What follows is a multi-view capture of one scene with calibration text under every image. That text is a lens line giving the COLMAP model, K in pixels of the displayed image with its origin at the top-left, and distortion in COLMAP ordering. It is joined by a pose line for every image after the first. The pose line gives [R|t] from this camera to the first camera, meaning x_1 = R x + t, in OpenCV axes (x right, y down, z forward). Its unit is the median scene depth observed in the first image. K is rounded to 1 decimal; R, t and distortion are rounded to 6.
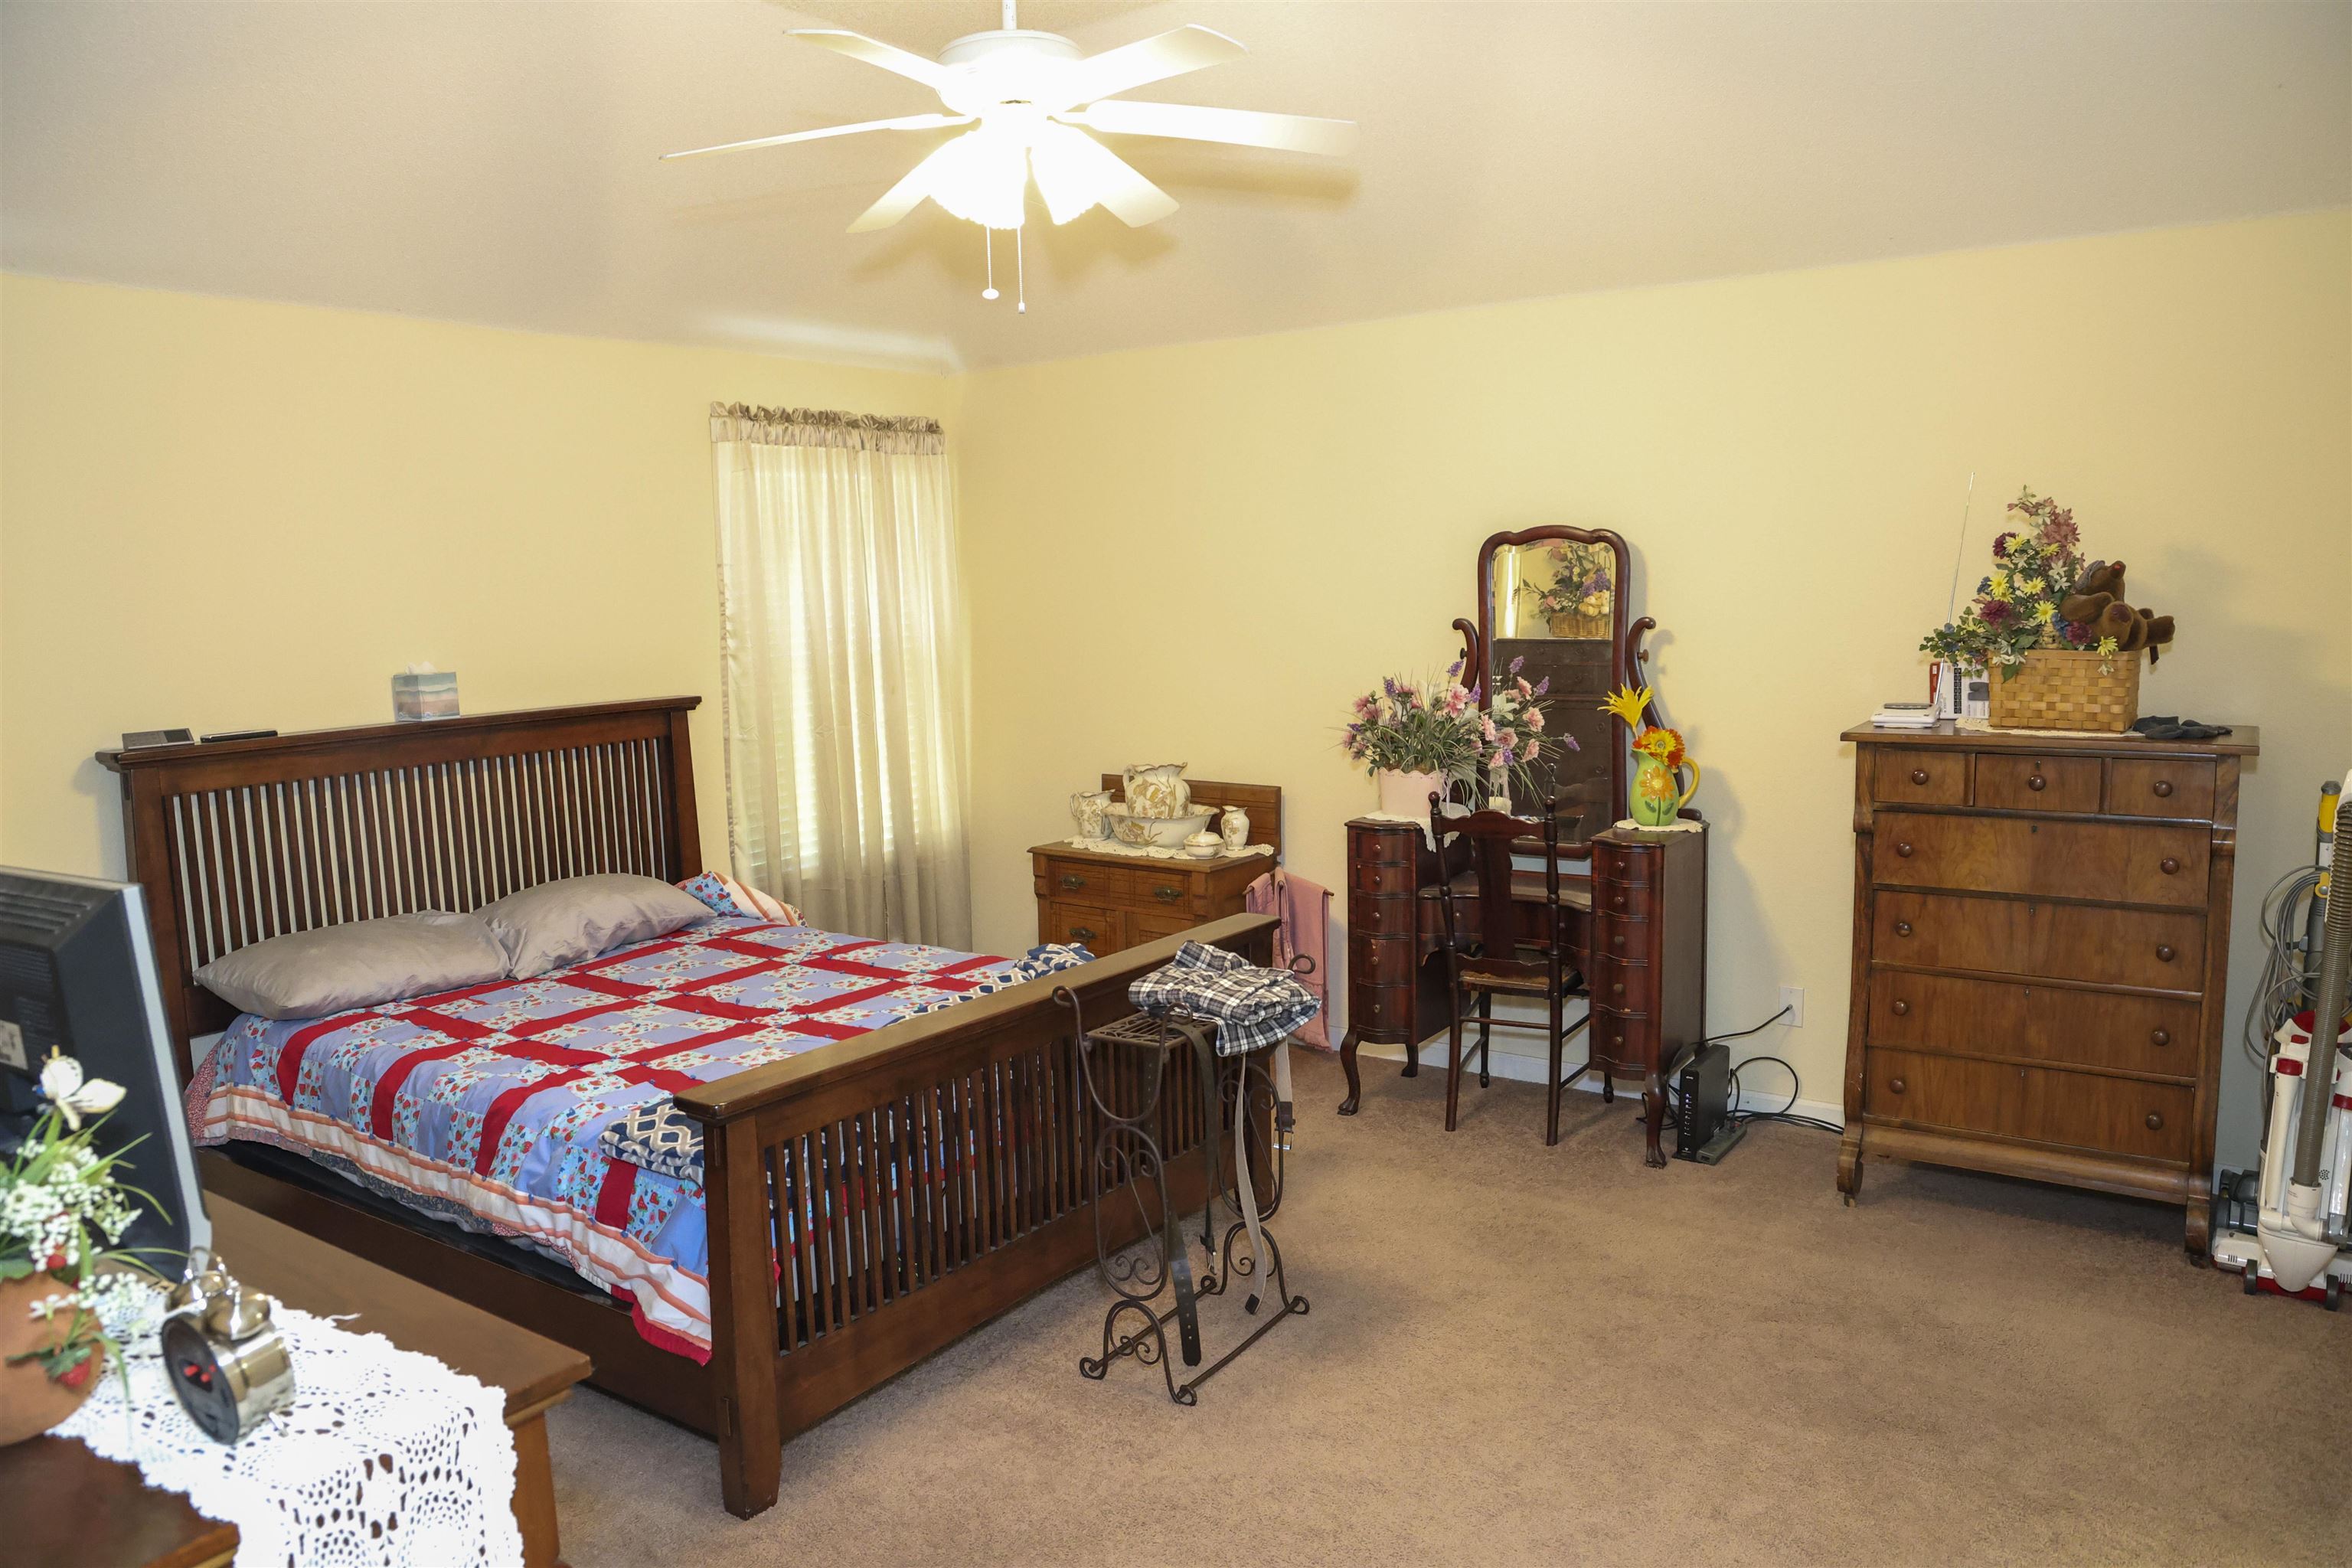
lens RADIAL K [[1580.0, 0, 1207.6], [0, 1580.0, 783.1], [0, 0, 1]] dist [-0.093608, 0.055873]
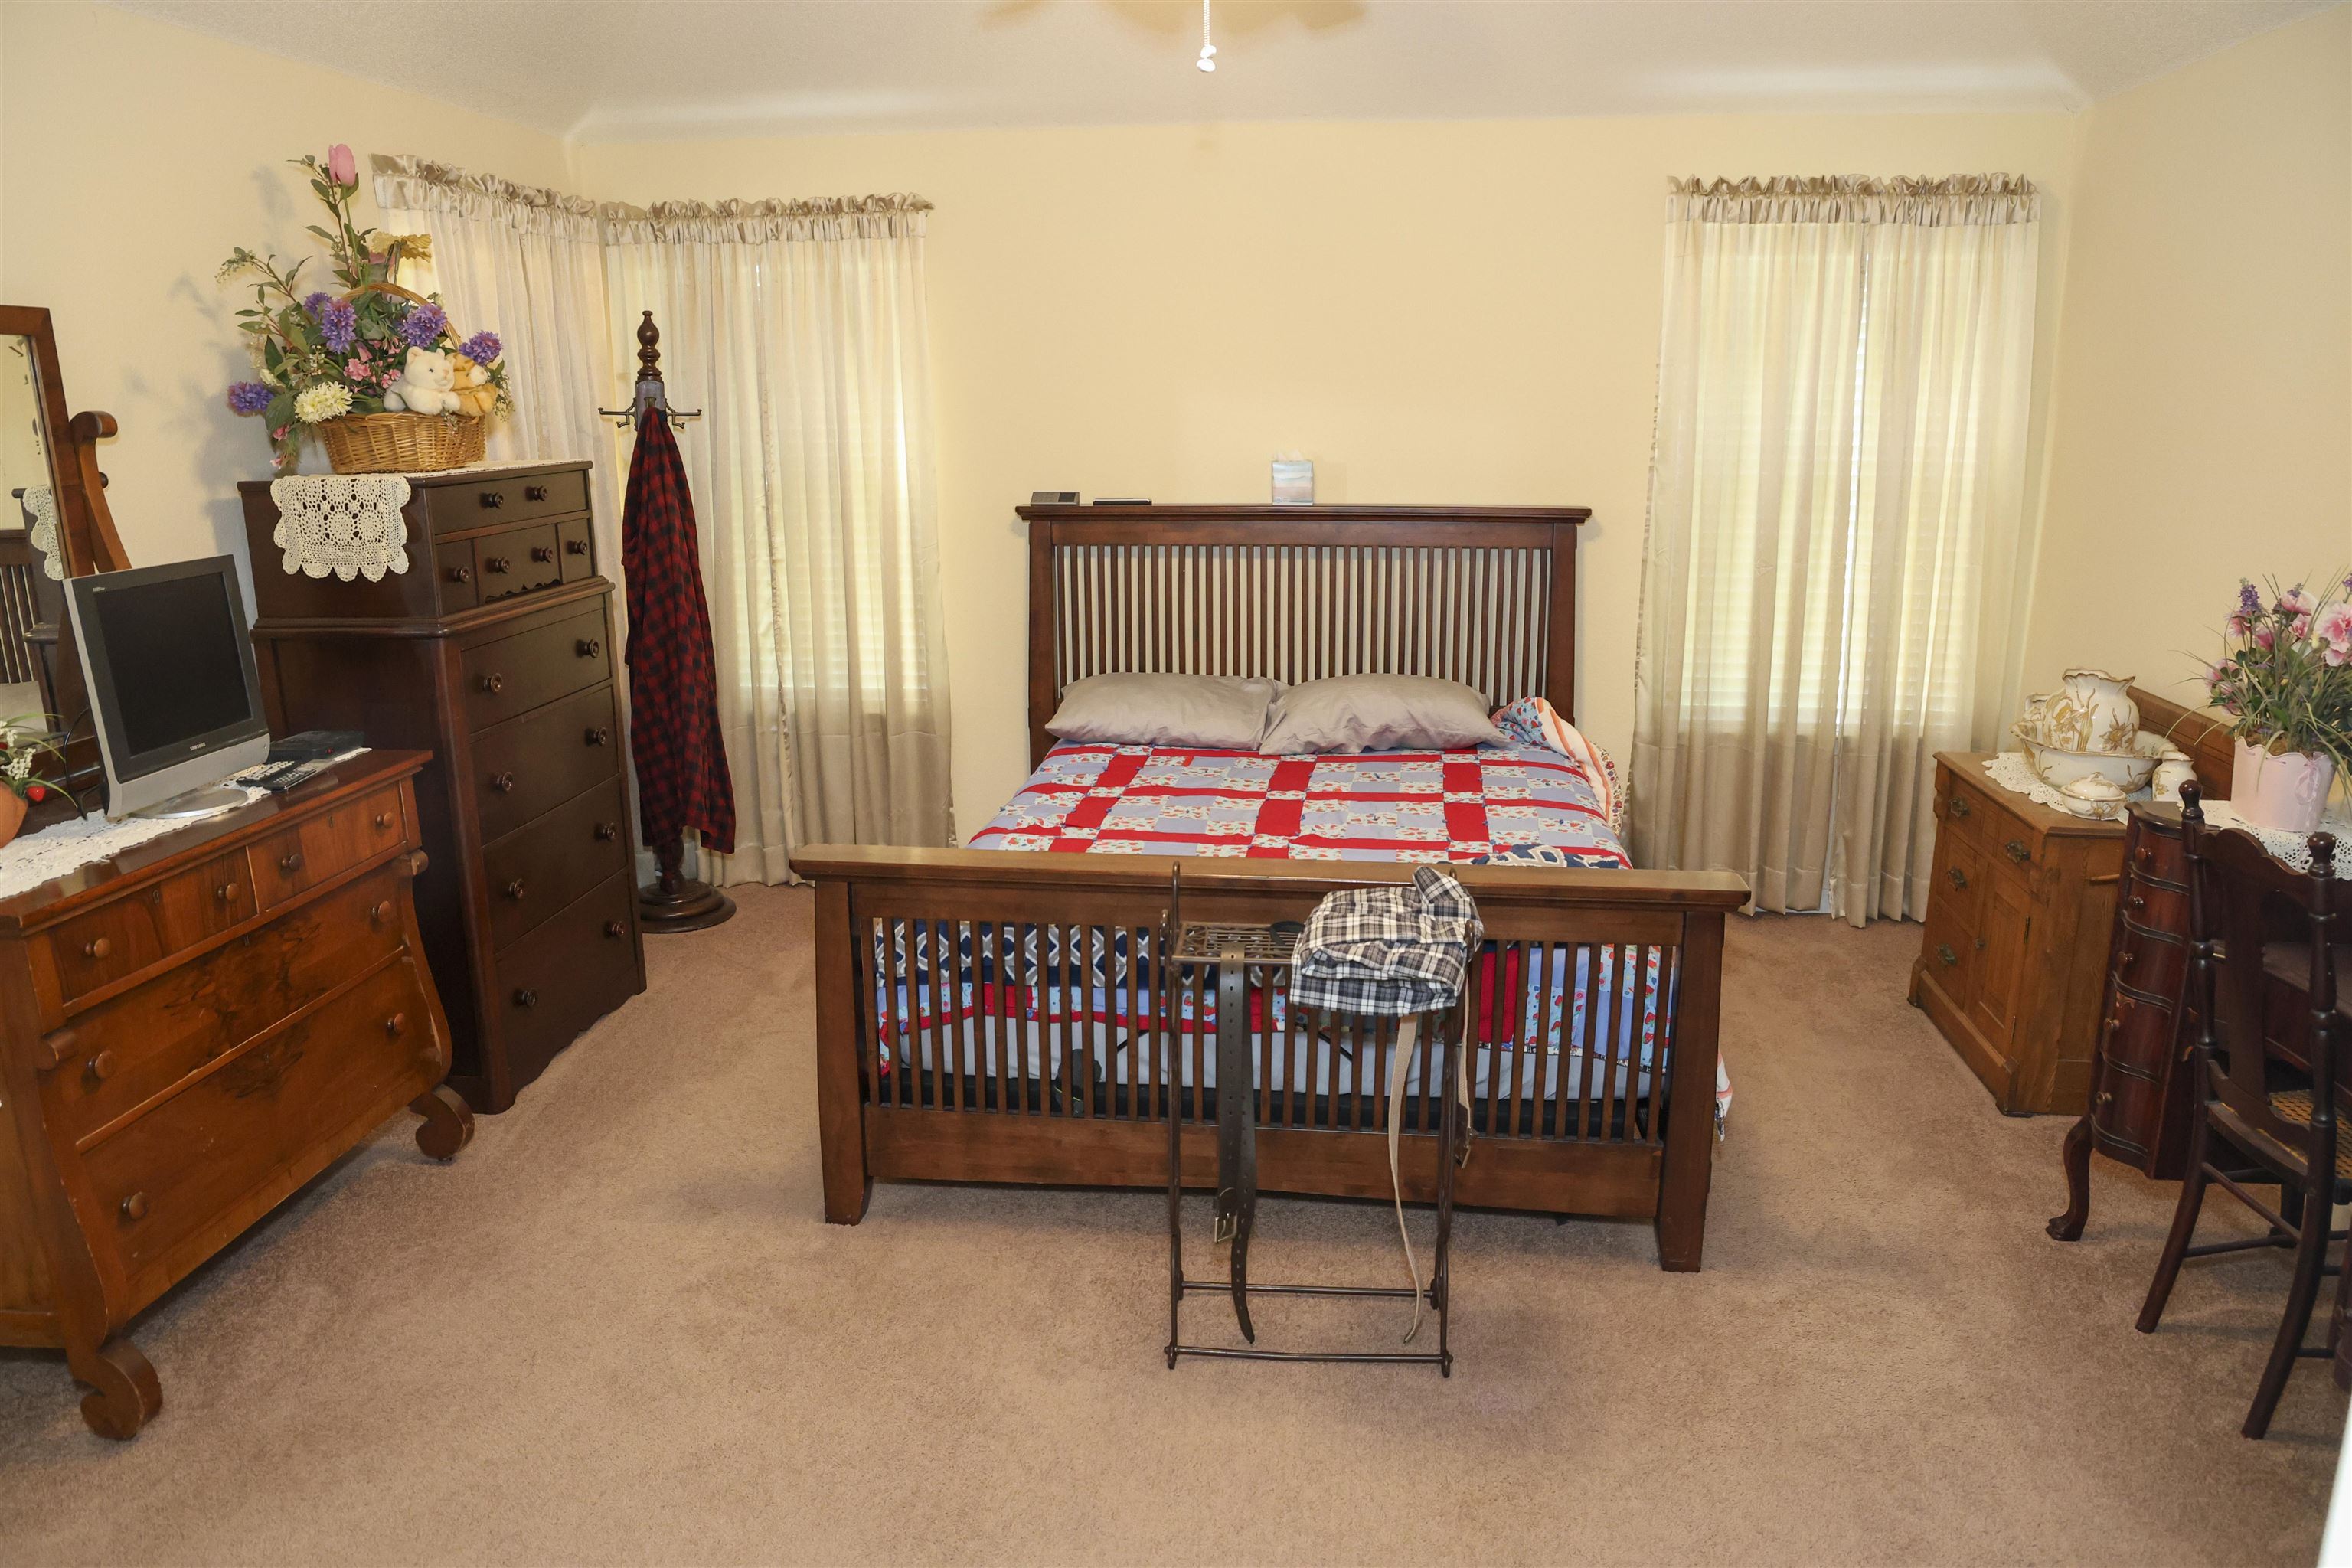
lens RADIAL K [[1652.3, 0, 1228.5], [0, 1652.3, 767.2], [0, 0, 1]] dist [-0.078638, 0.073818]
pose [[0.495656, 0.221896, -0.839695, 0.489728], [-0.123343, 0.974997, 0.184844, -0.070617], [0.859716, 0.011951, 0.510633, 0.382543]]
